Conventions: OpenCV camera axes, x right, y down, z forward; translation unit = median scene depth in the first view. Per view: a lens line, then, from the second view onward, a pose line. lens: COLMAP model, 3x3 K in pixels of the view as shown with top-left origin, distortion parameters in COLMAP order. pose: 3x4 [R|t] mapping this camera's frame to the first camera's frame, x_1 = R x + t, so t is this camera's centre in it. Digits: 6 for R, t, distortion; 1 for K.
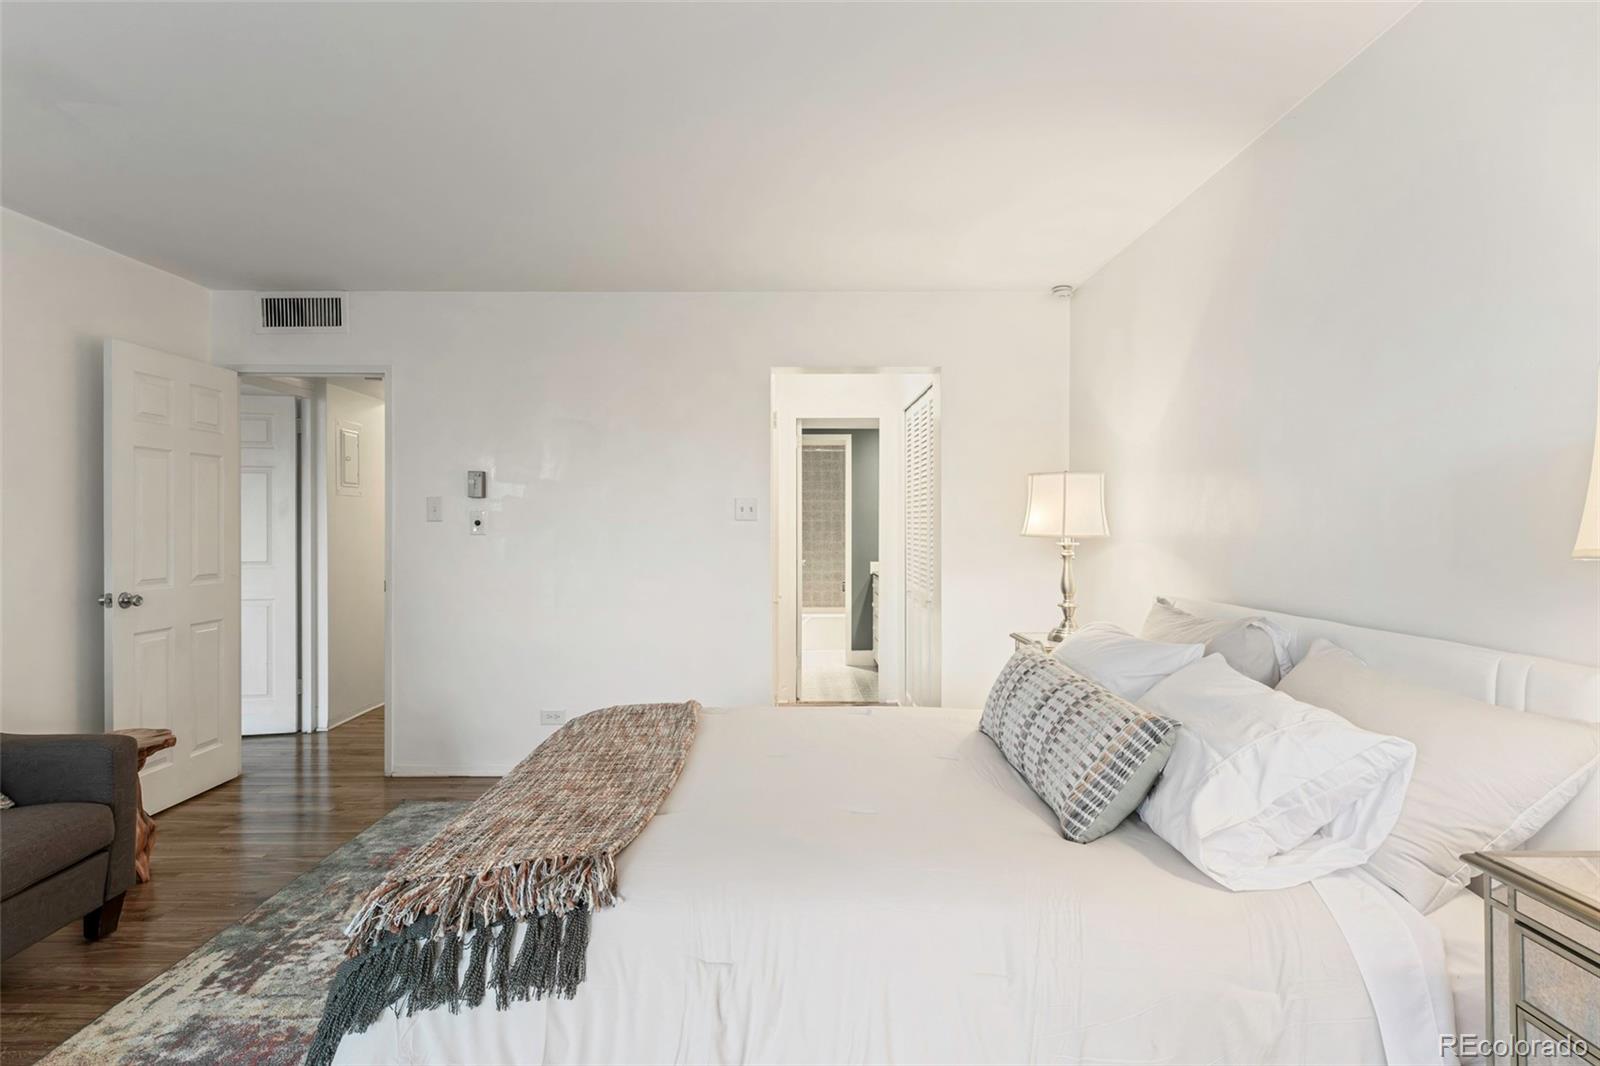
lens RADIAL K [[821.6, 0, 787.8], [0, 821.6, 534.9], [0, 0, 1]] dist [0.003238, 0.001264]
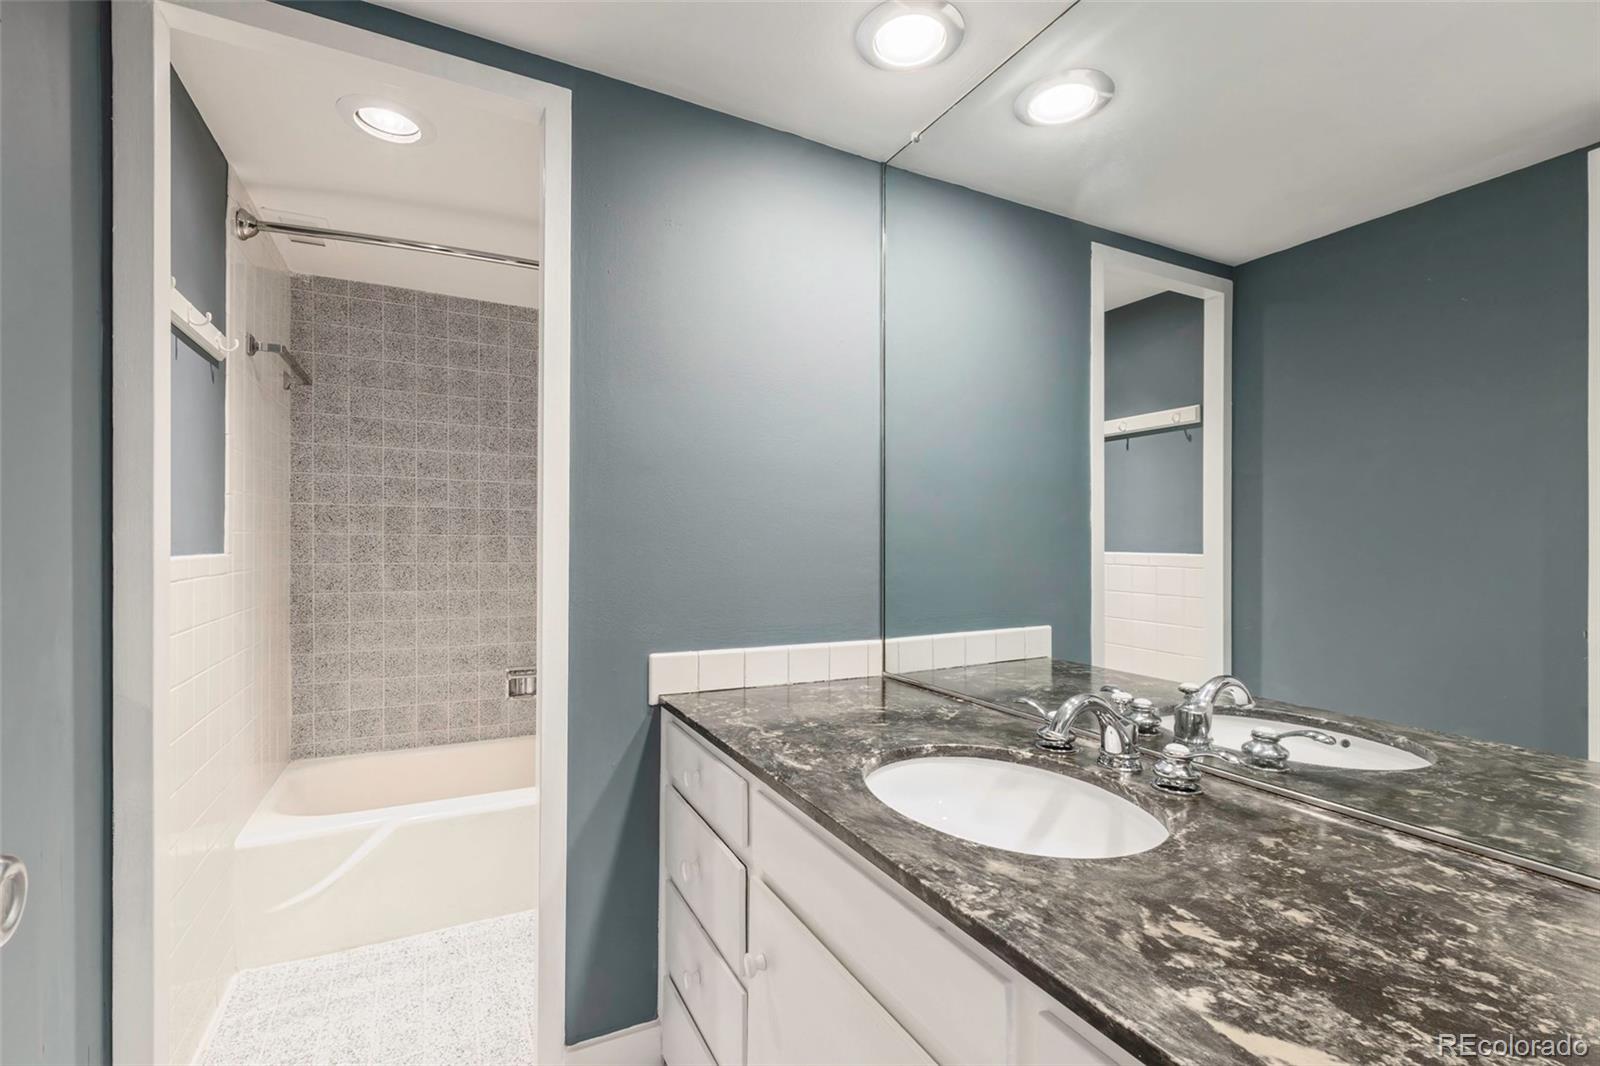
lens RADIAL K [[703.1, 0, 798.3], [0, 703.1, 550.6], [0, 0, 1]] dist [-0.000325, -0.000381]
pose [[0.890021, 0.004326, 0.455899, 0.037612], [-0.002954, 0.999989, -0.003722, 0.003200], [-0.455910, 0.001966, 0.890024, 0.655573]]
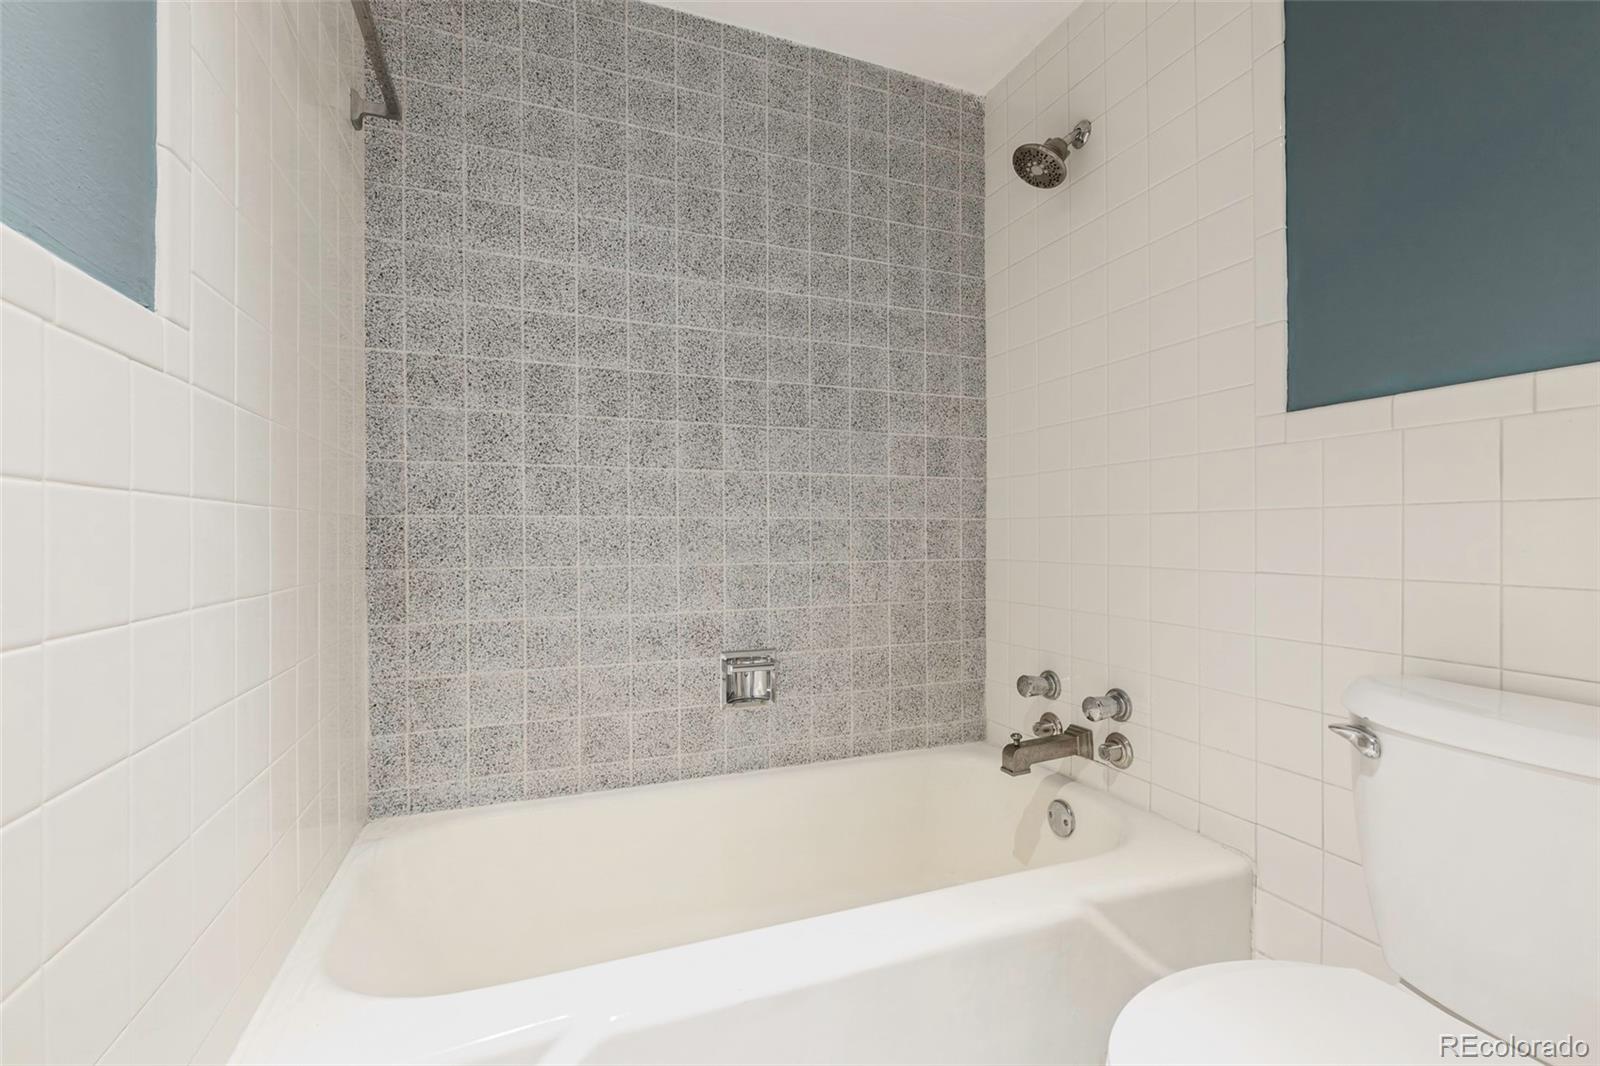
lens RADIAL K [[719.9, 0, 800.0], [0, 719.9, 533.0], [0, 0, 1]] dist [0.001134, -0.000102]
pose [[0.925326, -0.000116, 0.379173, 0.012887], [0.001797, 0.999990, -0.004079, 0.025061], [-0.379169, 0.004456, 0.925317, 0.818113]]
